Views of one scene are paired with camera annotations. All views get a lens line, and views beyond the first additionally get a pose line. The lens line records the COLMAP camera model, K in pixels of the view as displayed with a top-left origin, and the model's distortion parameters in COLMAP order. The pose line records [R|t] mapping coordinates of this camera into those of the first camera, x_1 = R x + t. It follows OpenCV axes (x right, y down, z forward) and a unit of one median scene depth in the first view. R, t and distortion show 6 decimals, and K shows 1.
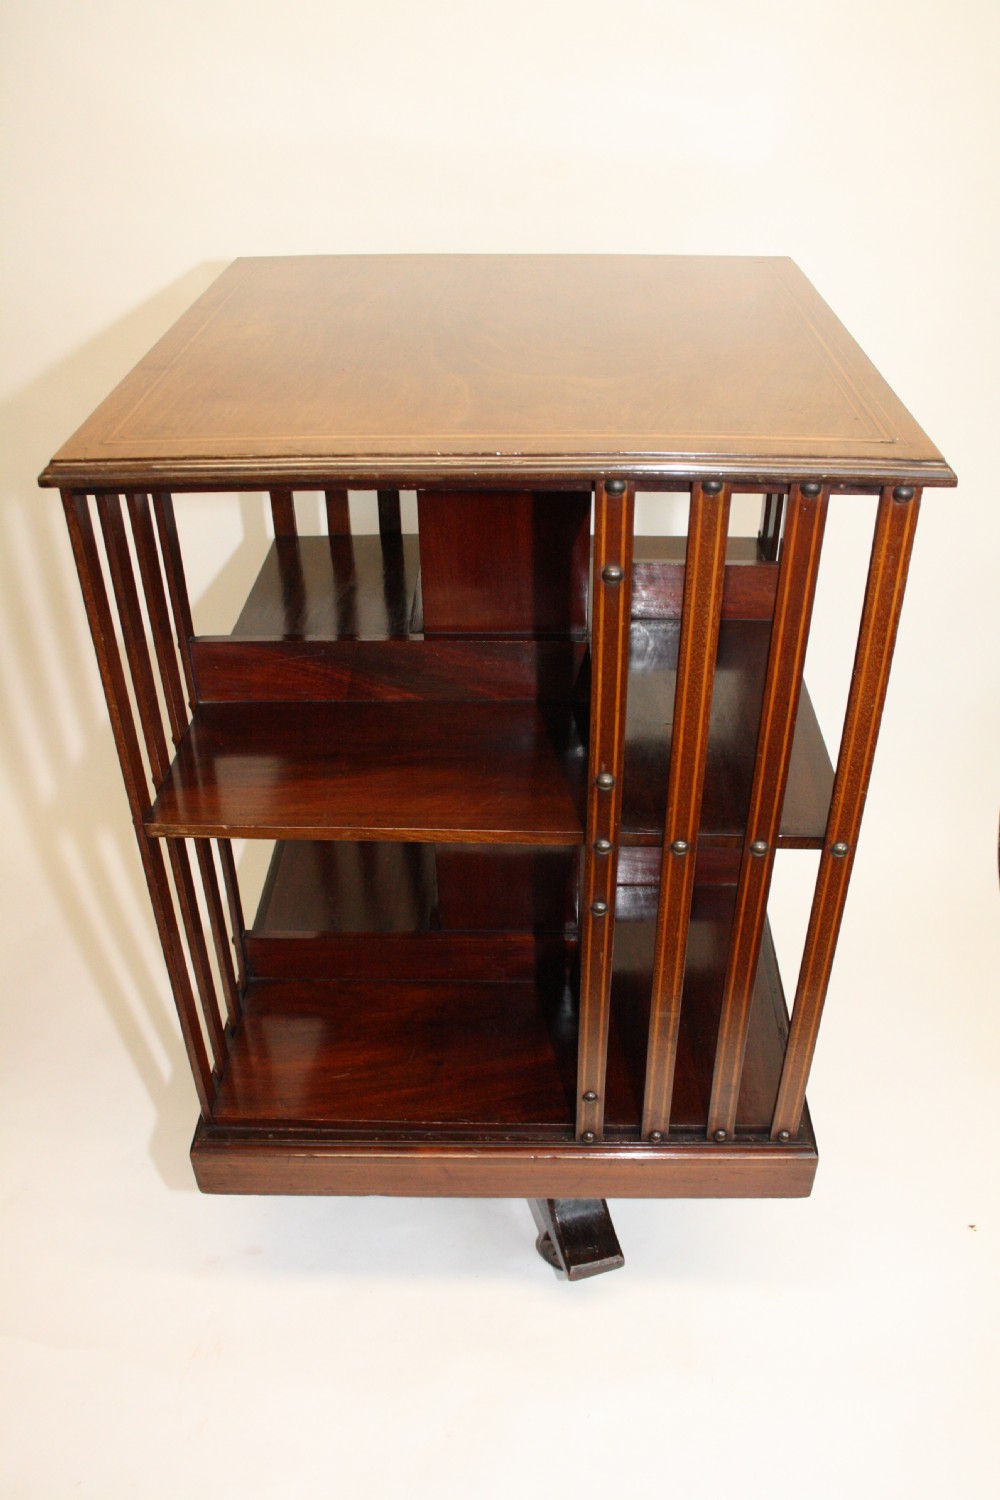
lens RADIAL K [[1241.8, 0, 500.0], [0, 1241.8, 750.0], [0, 0, 1]] dist [-0.165223, 0.140692]
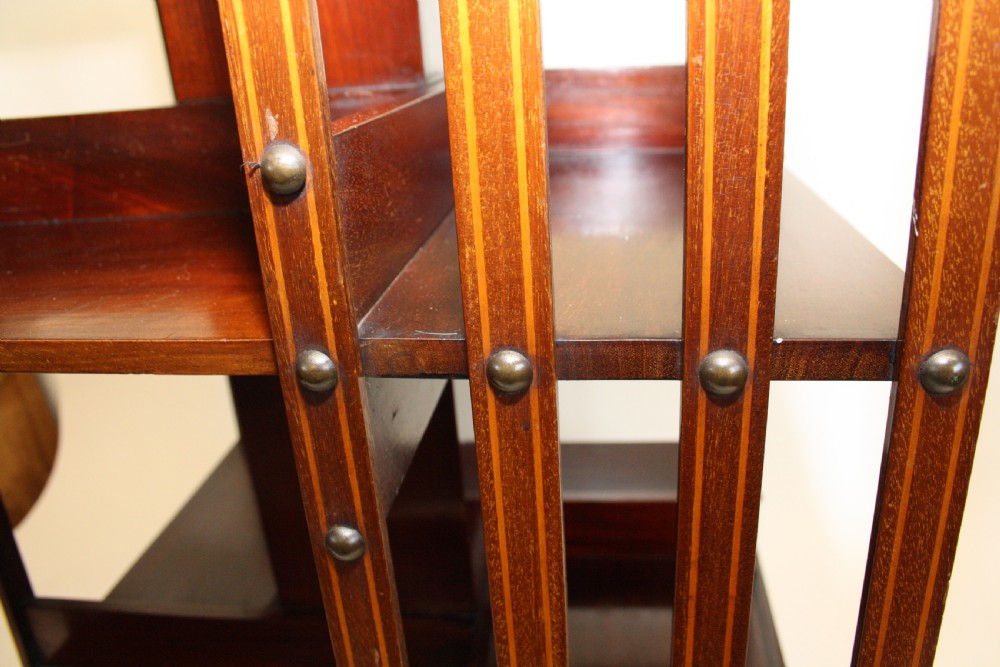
lens RADIAL K [[827.9, 0, 518.5], [0, 827.9, 334.6], [0, 0, 1]] dist [-0.165223, 0.140692]
pose [[0.995233, -0.010389, -0.096966, 0.147659], [-0.010341, 0.977461, -0.210863, 0.103893], [0.096971, 0.210861, 0.972694, 0.639733]]
